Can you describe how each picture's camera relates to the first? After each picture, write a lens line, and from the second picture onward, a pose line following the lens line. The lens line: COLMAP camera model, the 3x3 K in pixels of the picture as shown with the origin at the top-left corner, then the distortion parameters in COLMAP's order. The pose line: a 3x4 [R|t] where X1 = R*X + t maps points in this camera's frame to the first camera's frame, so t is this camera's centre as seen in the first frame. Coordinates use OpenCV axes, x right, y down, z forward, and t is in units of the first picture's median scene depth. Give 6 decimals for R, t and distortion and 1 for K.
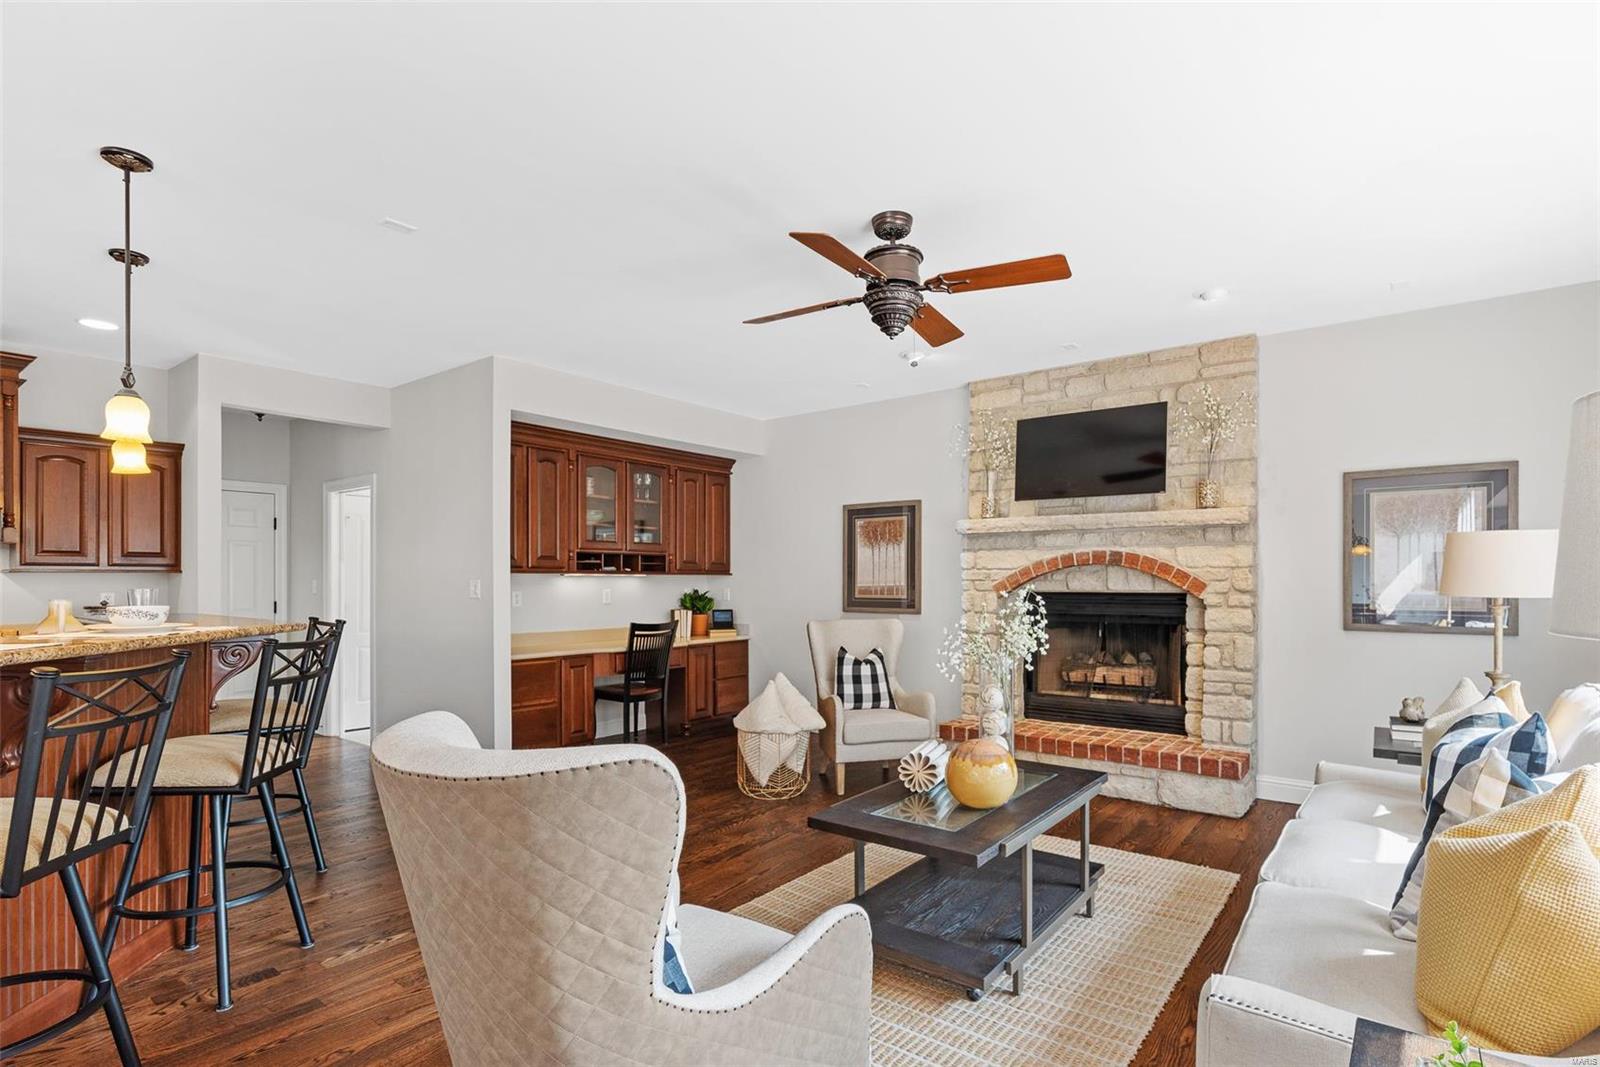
lens RADIAL K [[776.3, 0, 820.5], [0, 776.3, 581.9], [0, 0, 1]] dist [-0.001024, 0.000069]
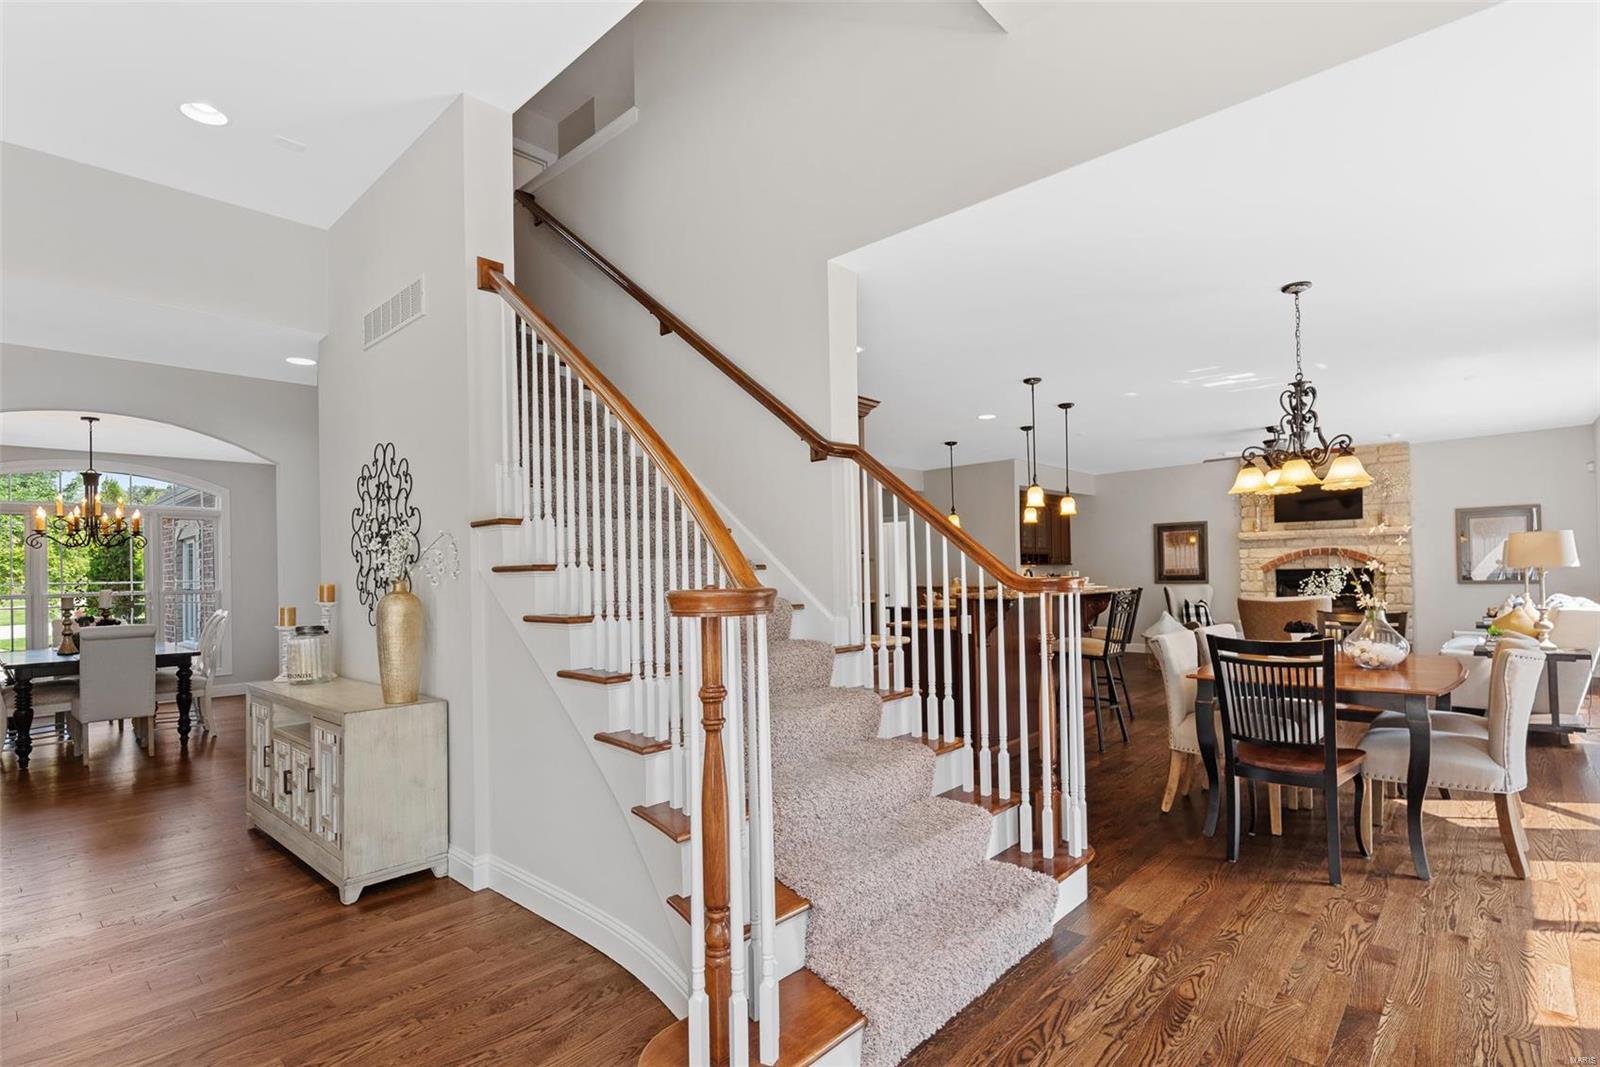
lens RADIAL K [[766.3, 0, 825.3], [0, 766.3, 565.1], [0, 0, 1]] dist [0.002315, 0.000486]
pose [[0.997148, -0.021254, -0.072416, -0.783770], [0.020524, 0.999731, -0.010816, -0.000998], [0.072626, 0.009299, 0.997316, -1.064547]]
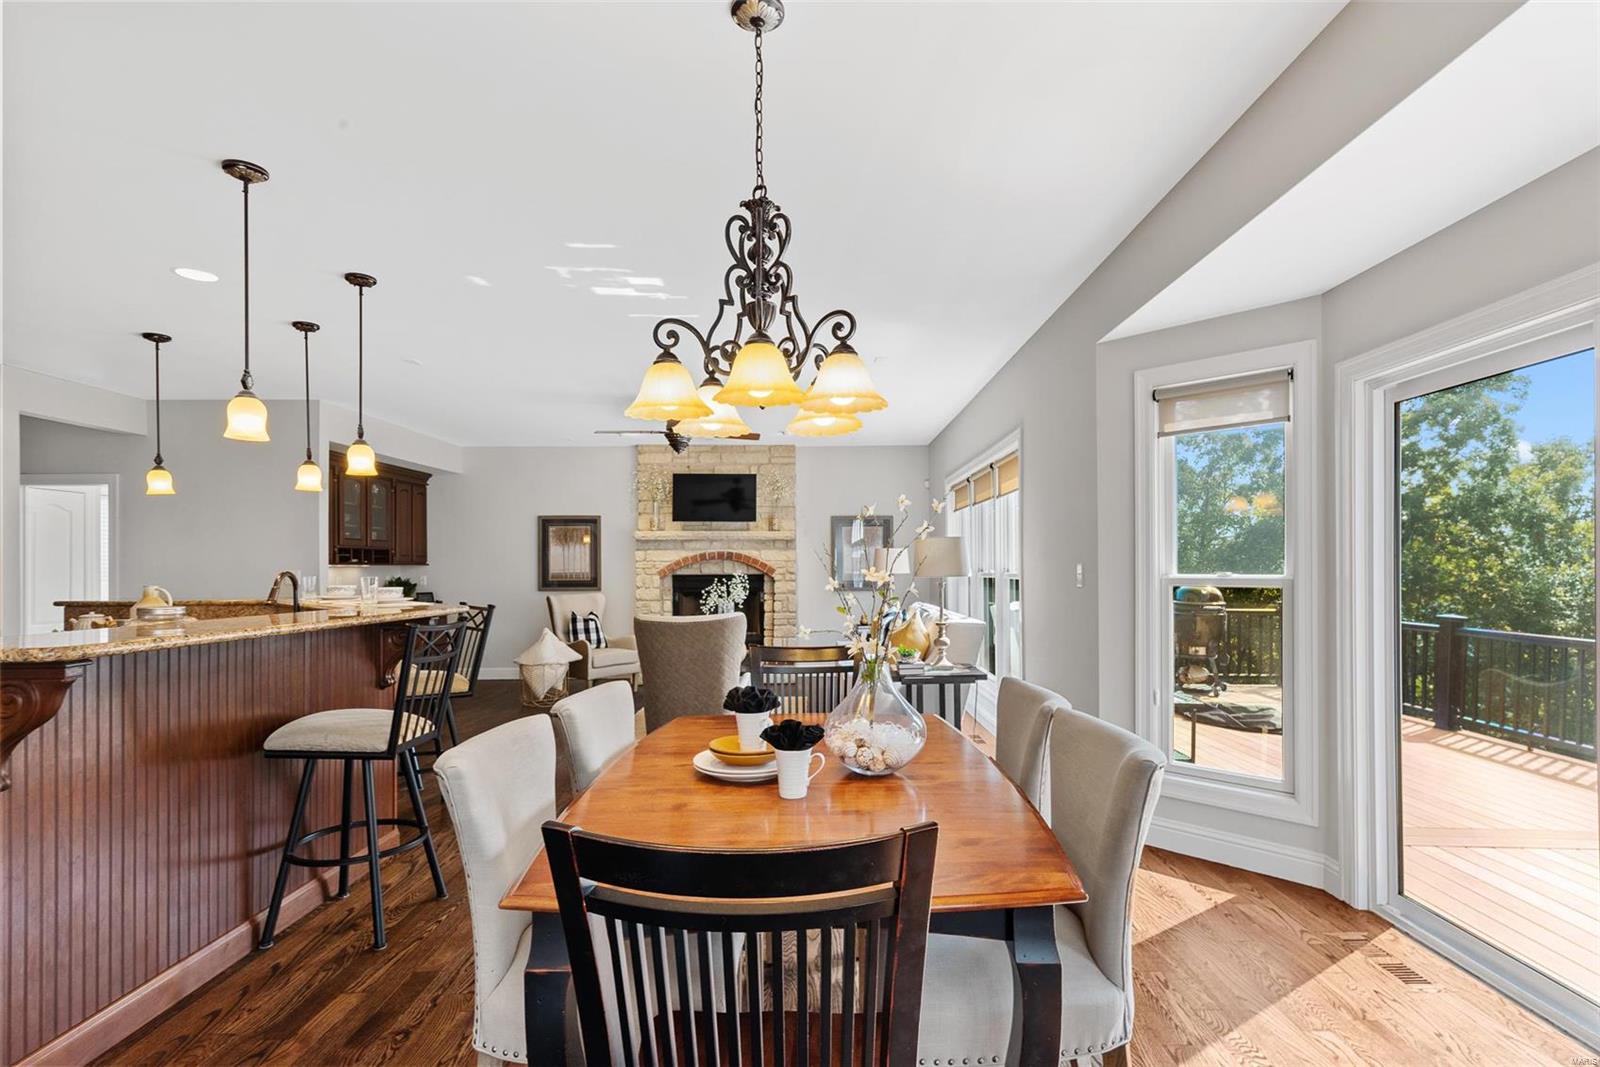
lens RADIAL K [[766.3, 0, 825.3], [0, 766.3, 565.1], [0, 0, 1]] dist [0.002315, 0.000486]
pose [[0.784564, -0.003585, 0.620037, -0.559600], [0.006436, 0.999976, -0.002362, -0.002952], [-0.620014, 0.005844, 0.784569, -0.553112]]
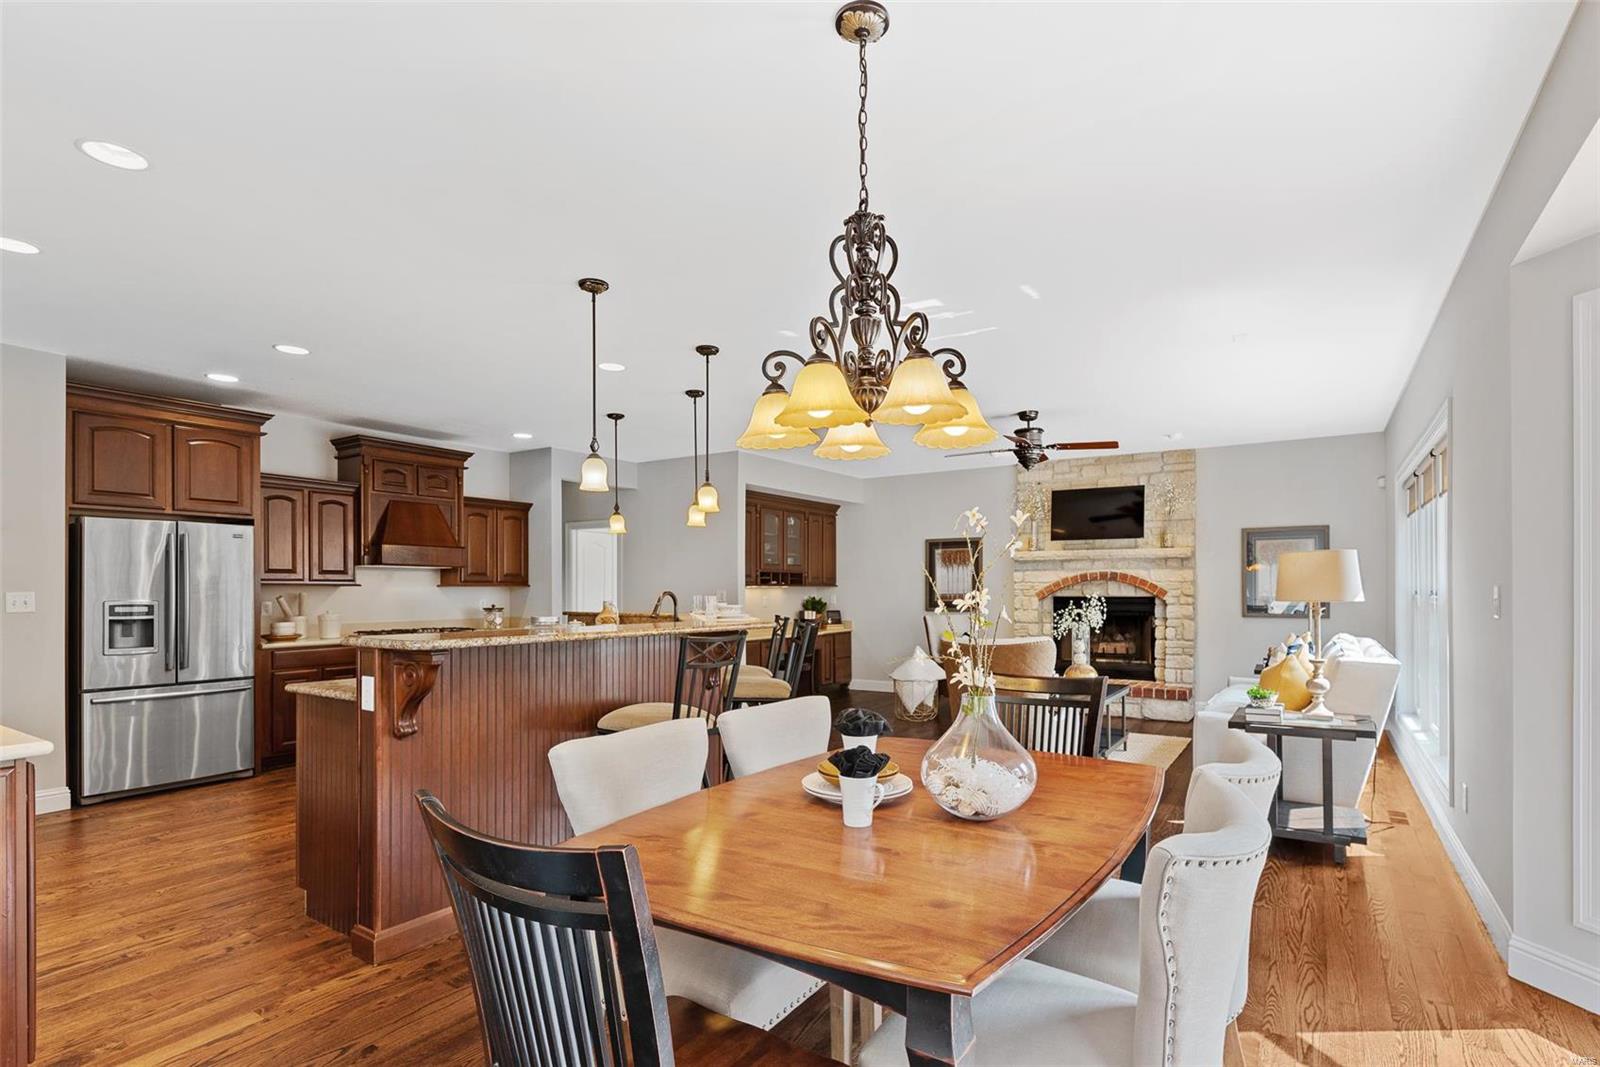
lens RADIAL K [[778.5, 0, 826.0], [0, 778.5, 588.0], [0, 0, 1]] dist [0.005095, 0.000562]
pose [[0.995660, -0.003115, 0.093009, -0.393040], [0.003411, 0.999990, -0.003021, -0.002178], [-0.092998, 0.003325, 0.995661, -0.614051]]
